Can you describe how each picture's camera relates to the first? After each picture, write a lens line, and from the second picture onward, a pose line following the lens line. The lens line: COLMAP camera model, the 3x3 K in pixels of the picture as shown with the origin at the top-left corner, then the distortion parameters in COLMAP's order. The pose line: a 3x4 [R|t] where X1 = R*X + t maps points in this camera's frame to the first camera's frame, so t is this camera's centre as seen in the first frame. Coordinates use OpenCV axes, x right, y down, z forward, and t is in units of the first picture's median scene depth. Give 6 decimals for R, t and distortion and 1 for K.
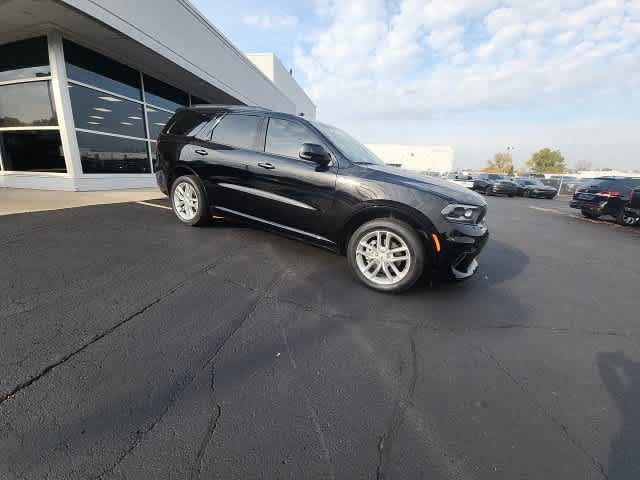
lens RADIAL K [[261.6, 0, 321.9], [0, 261.6, 240.1], [0, 0, 1]] dist [0.019070, -0.012631]
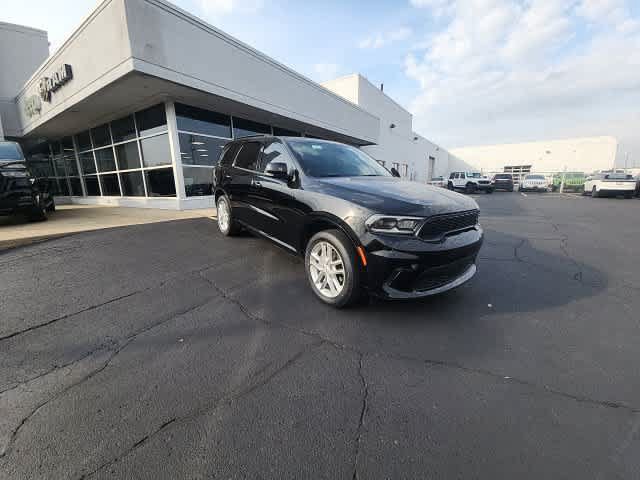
lens RADIAL K [[261.6, 0, 321.1], [0, 261.6, 241.1], [0, 0, 1]] dist [0.019070, -0.012631]
pose [[0.916951, 0.021330, -0.398429, 0.317353], [-0.038463, 0.998645, -0.035055, -0.002382], [0.397141, 0.047469, 0.916529, 0.041106]]
